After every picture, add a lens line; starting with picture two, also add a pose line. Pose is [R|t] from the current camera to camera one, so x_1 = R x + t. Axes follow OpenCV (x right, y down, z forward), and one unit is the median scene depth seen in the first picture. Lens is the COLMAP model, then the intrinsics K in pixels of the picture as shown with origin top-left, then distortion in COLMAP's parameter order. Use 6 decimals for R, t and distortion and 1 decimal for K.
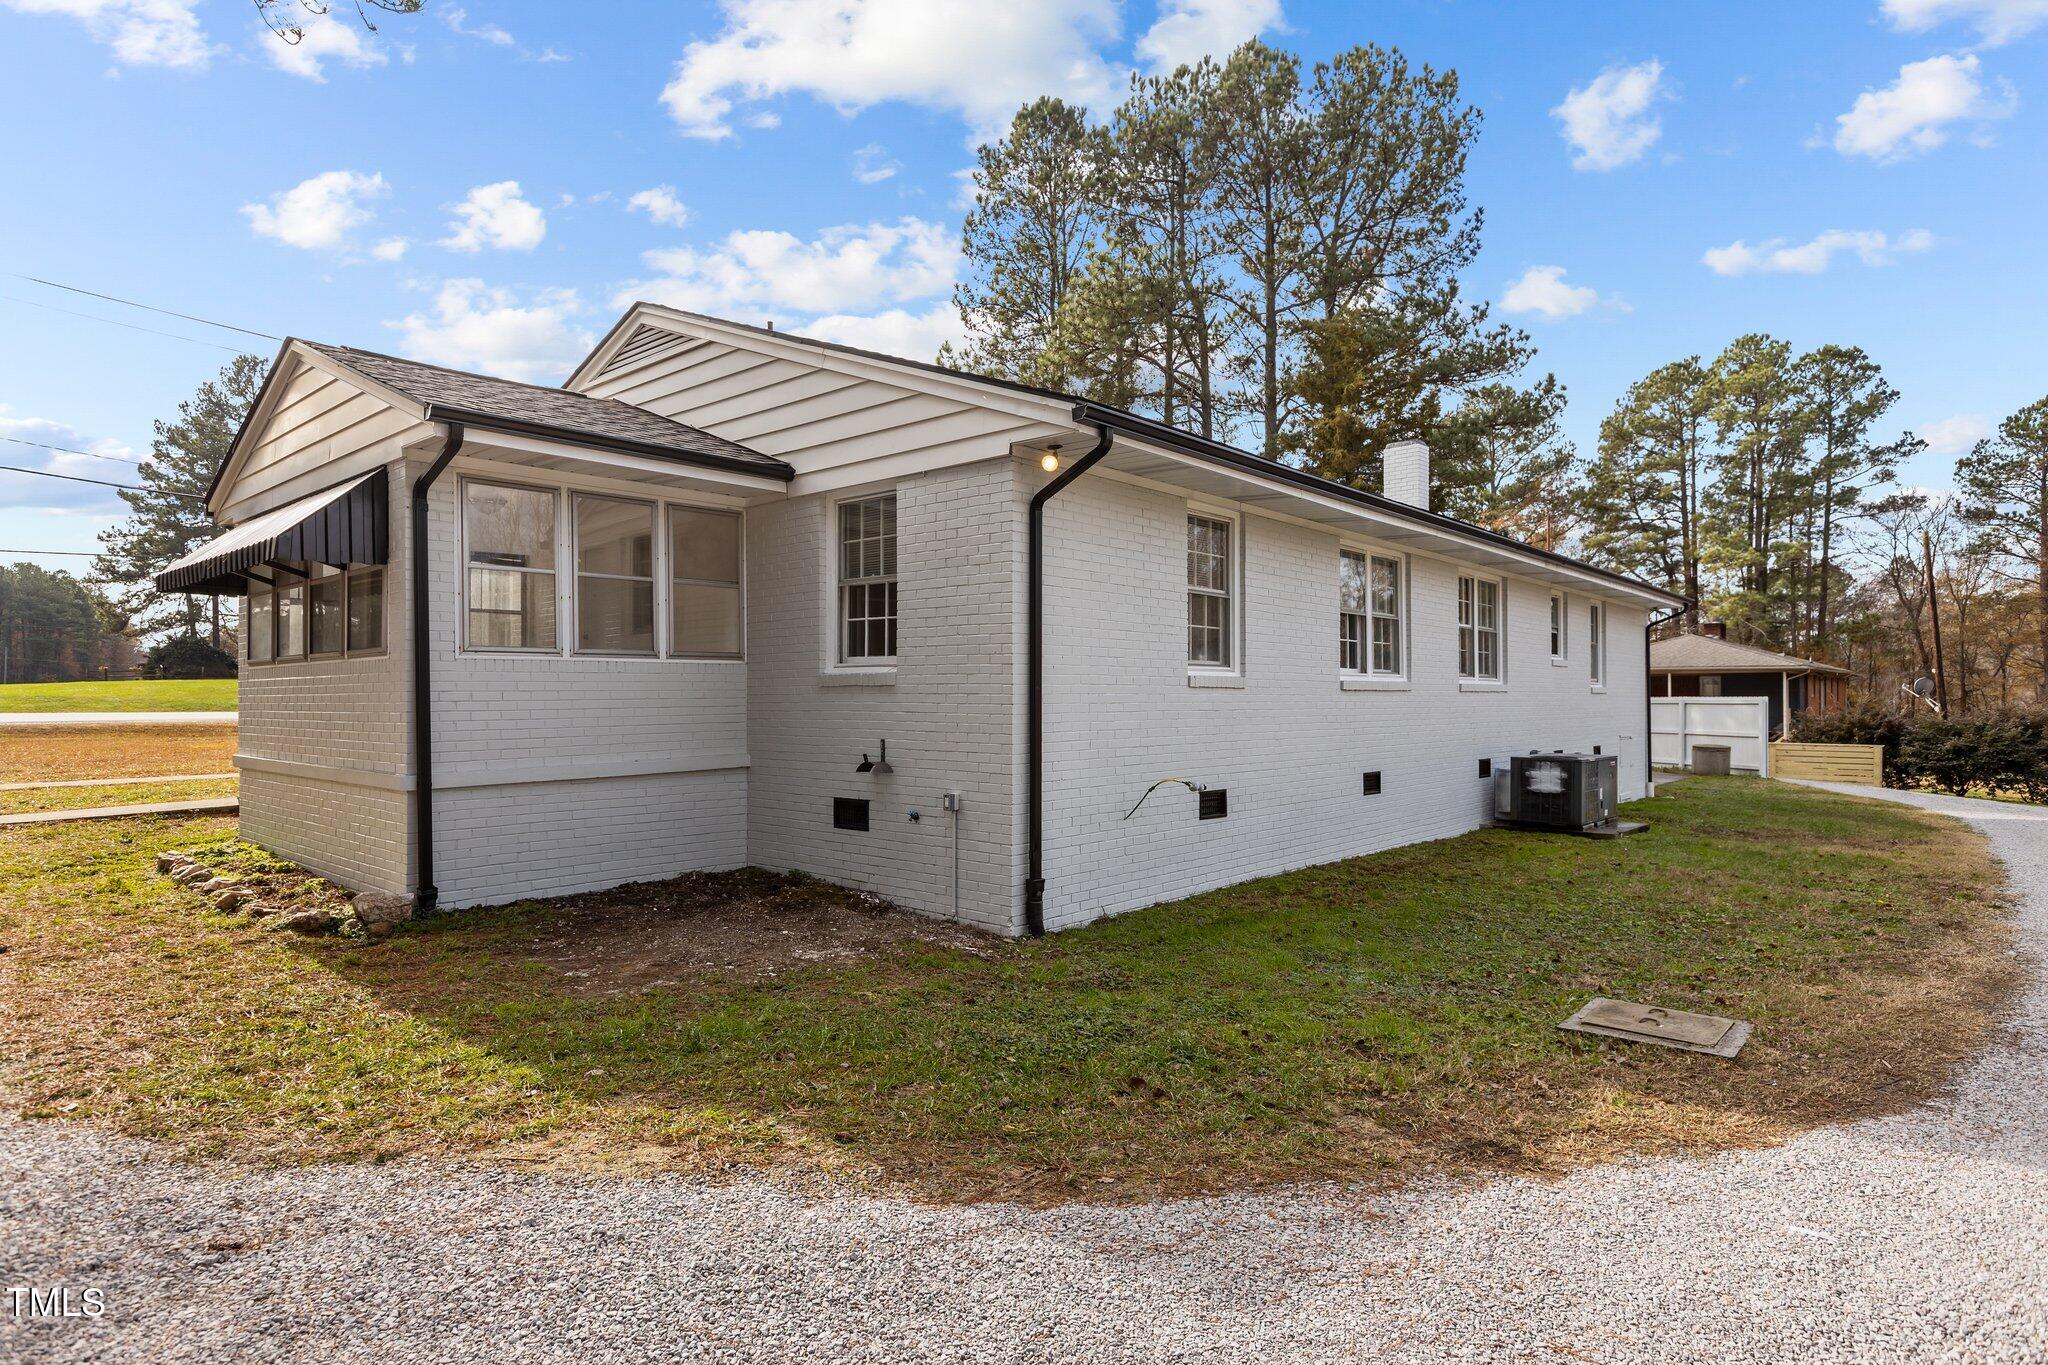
lens RADIAL K [[1114.0, 0, 1027.6], [0, 1114.0, 686.3], [0, 0, 1]] dist [0.002219, 0.000423]
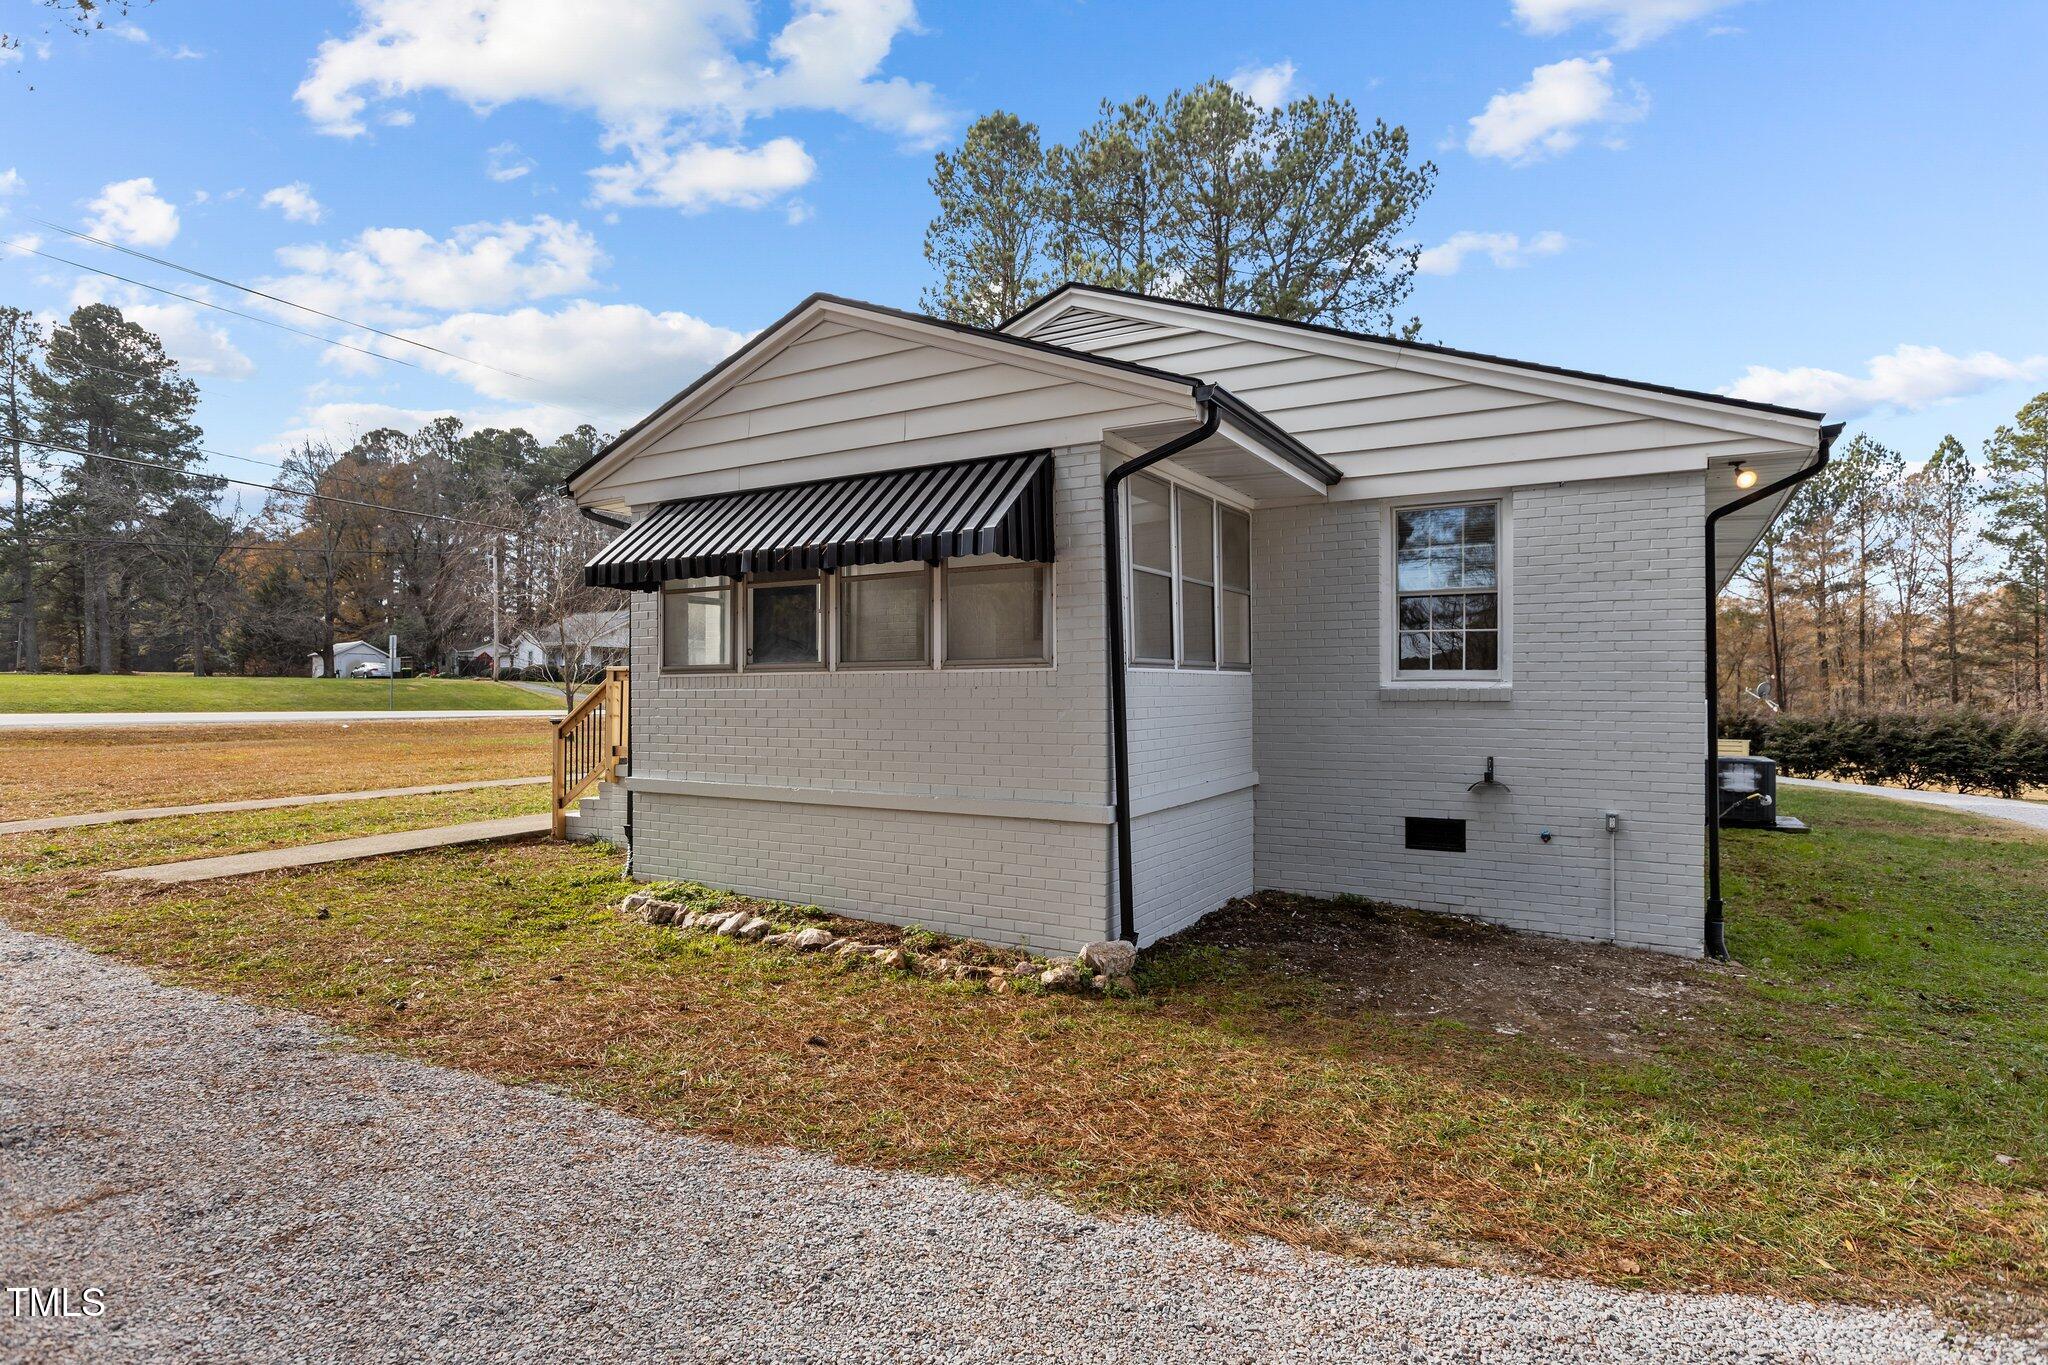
lens RADIAL K [[1062.0, 0, 1022.3], [0, 1062.0, 685.5], [0, 0, 1]] dist [0.000716, 0.000773]
pose [[0.980685, 0.003145, 0.195570, -0.666386], [-0.003569, 0.999992, 0.001814, -0.013776], [-0.195562, -0.002477, 0.980688, 0.167031]]
